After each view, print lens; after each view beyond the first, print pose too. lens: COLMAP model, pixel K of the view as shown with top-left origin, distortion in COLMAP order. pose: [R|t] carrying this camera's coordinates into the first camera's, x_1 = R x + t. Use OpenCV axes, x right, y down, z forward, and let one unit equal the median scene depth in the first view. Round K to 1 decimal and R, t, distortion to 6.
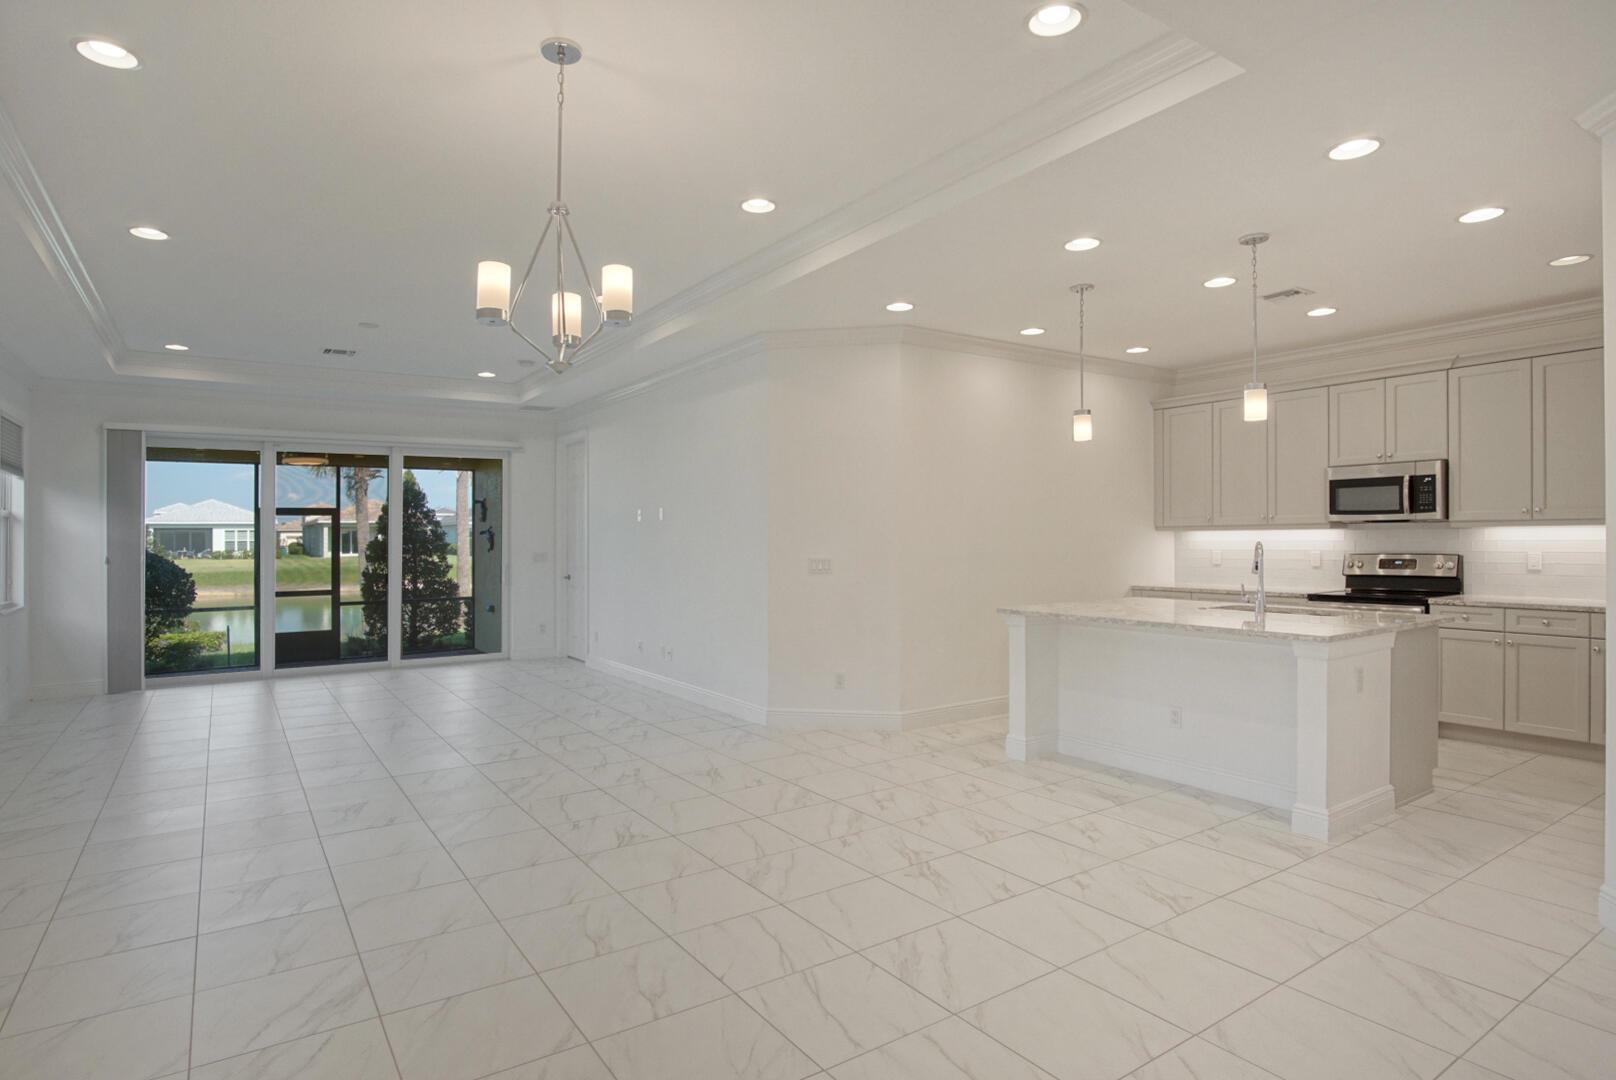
lens RADIAL K [[870.0, 0, 790.8], [0, 870.0, 542.8], [0, 0, 1]] dist [-0.029046, 0.008408]
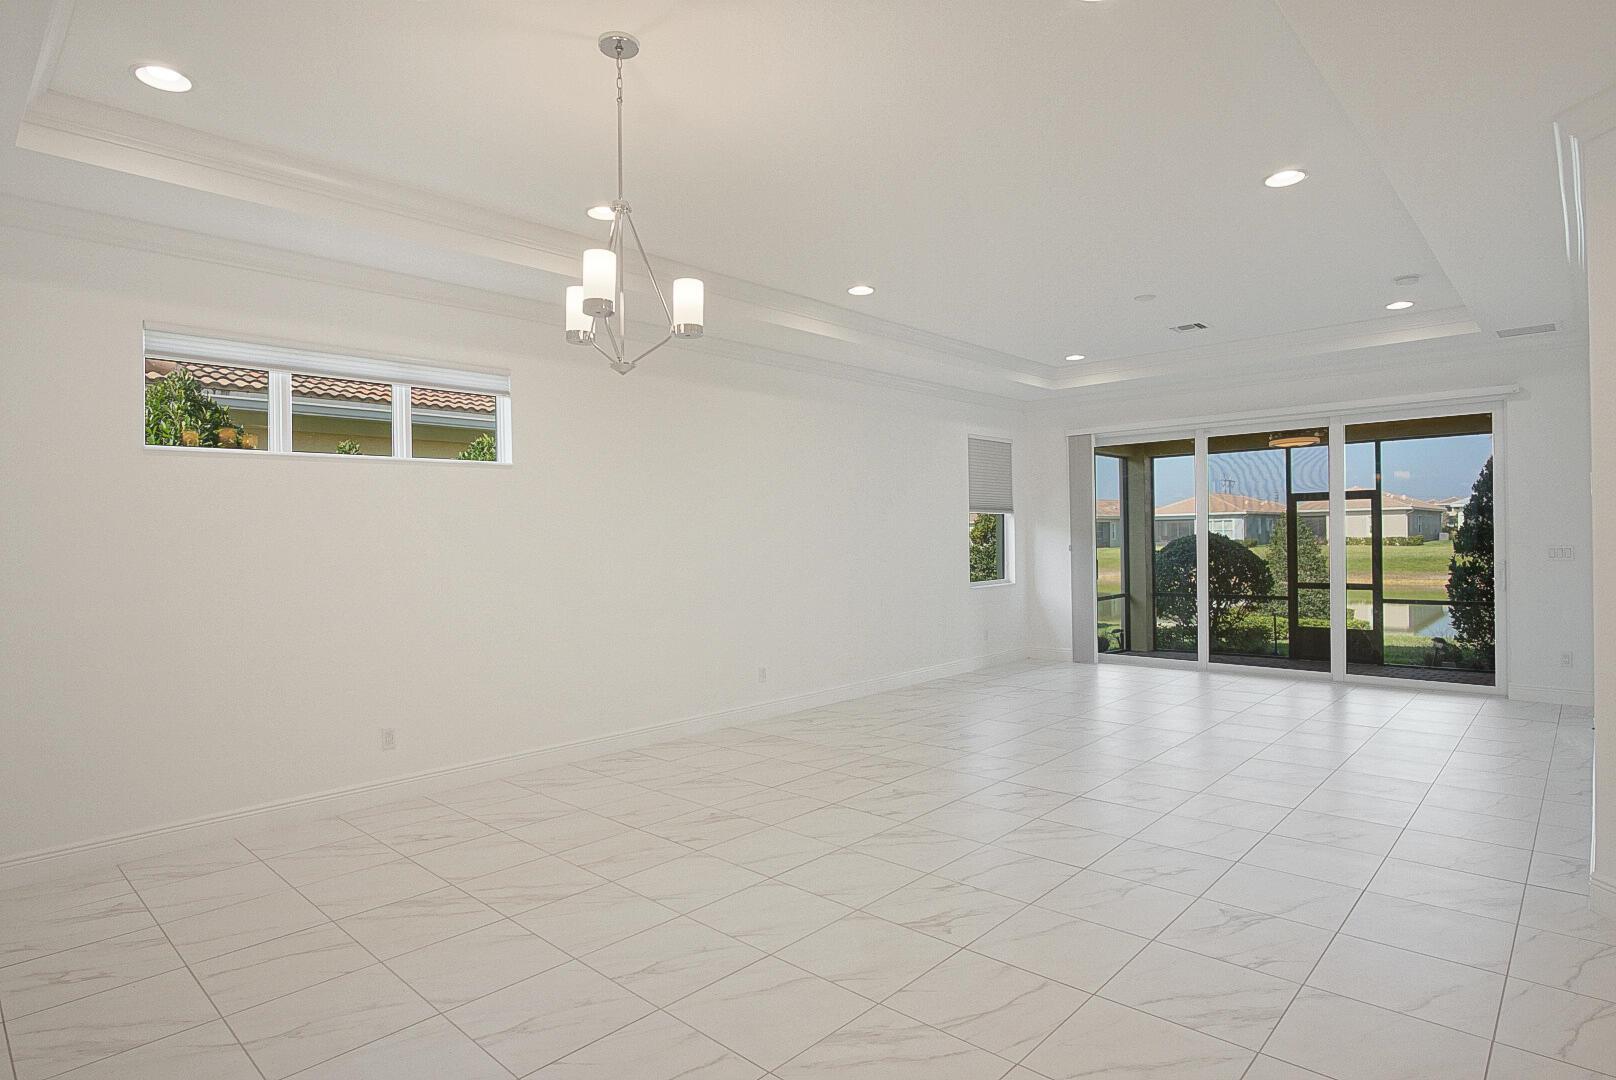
lens RADIAL K [[870.0, 0, 790.8], [0, 870.0, 542.8], [0, 0, 1]] dist [-0.029046, 0.008408]
pose [[0.218166, 0.011187, -0.975848, 0.233643], [0.010216, 0.999853, 0.013746, -0.006146], [0.975858, -0.012969, 0.218020, 0.305540]]
